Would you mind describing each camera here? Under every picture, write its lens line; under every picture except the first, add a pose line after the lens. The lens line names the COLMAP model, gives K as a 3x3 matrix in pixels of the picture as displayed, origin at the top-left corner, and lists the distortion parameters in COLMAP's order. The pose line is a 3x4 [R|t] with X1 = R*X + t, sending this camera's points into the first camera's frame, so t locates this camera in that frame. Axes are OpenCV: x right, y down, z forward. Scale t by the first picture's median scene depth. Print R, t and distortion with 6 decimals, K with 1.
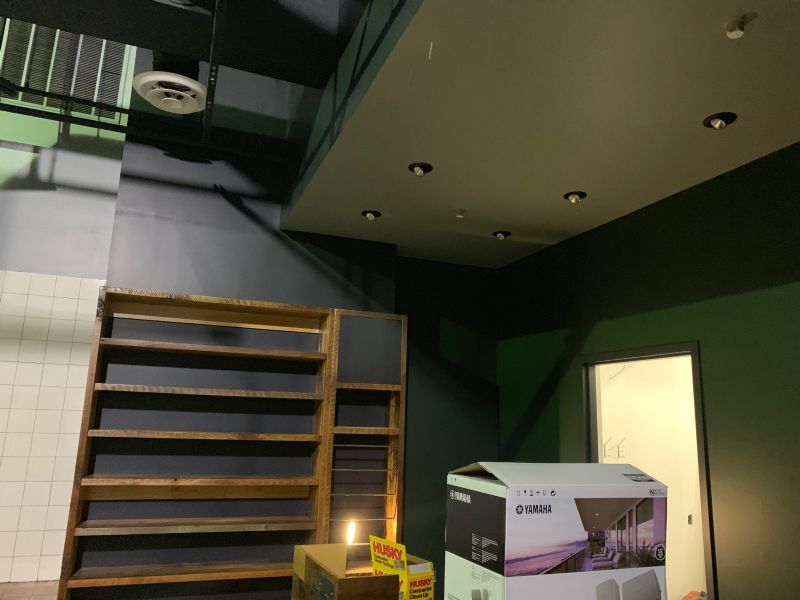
lens RADIAL K [[604.0, 0, 395.5], [0, 604.0, 297.2], [0, 0, 1]] dist [0.034721, -0.041199]
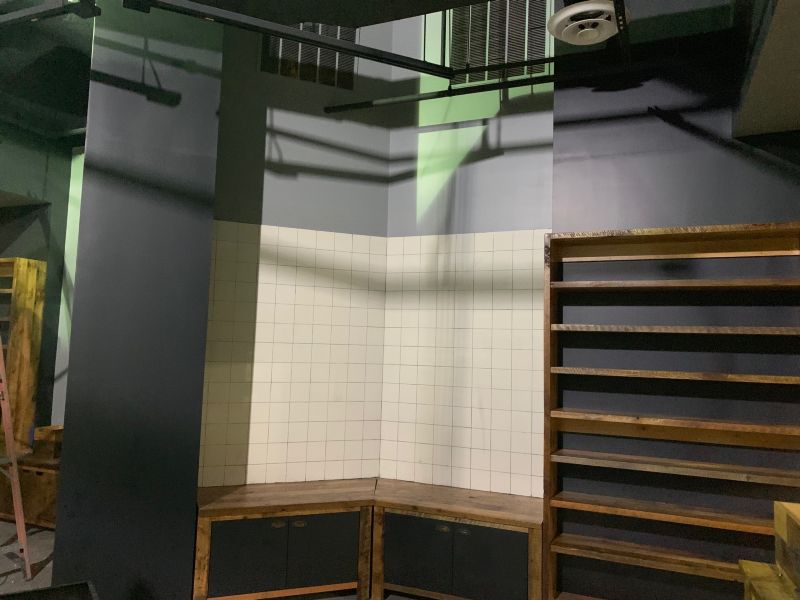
lens RADIAL K [[604.0, 0, 399.1], [0, 604.0, 298.5], [0, 0, 1]] dist [0.034721, -0.041199]
pose [[0.726867, -0.069923, -0.683209, 0.040036], [0.134293, 0.990070, 0.041546, 0.013890], [0.673520, -0.121949, 0.729040, 0.039371]]
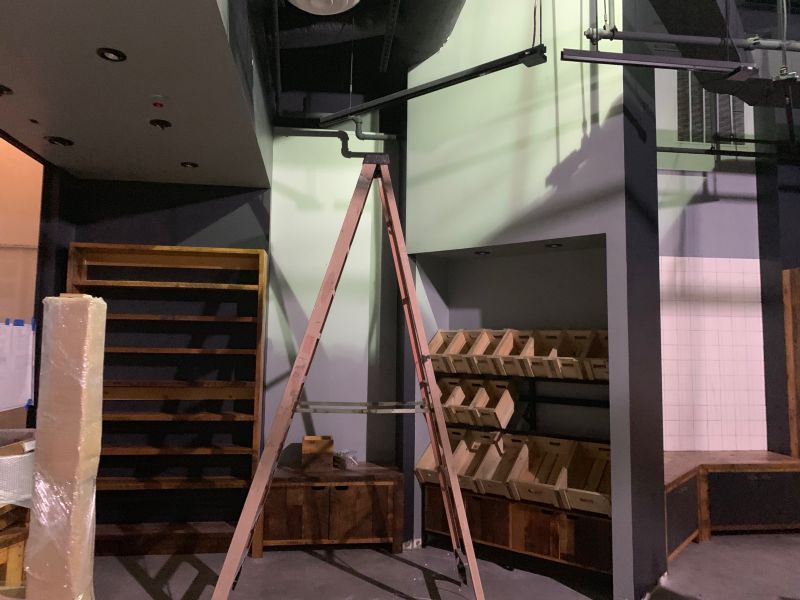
lens RADIAL K [[604.0, 0, 395.5], [0, 604.0, 294.9], [0, 0, 1]] dist [0.034721, -0.041199]
pose [[0.972655, -0.044537, -0.227946, -1.072810], [0.069034, 0.992524, 0.100646, -0.161765], [0.221759, -0.113629, 0.968458, -0.689457]]
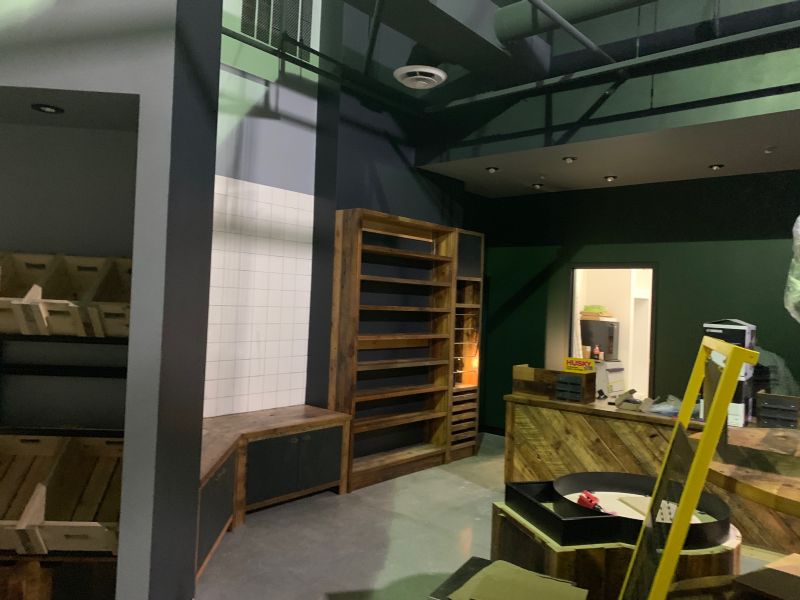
lens RADIAL K [[604.0, 0, 402.1], [0, 604.0, 294.9], [0, 0, 1]] dist [0.034721, -0.041199]
pose [[0.870550, 0.006638, 0.492034, -1.024498], [-0.108191, 0.978024, 0.178226, -0.076728], [-0.480038, -0.208389, 0.852137, -0.290188]]
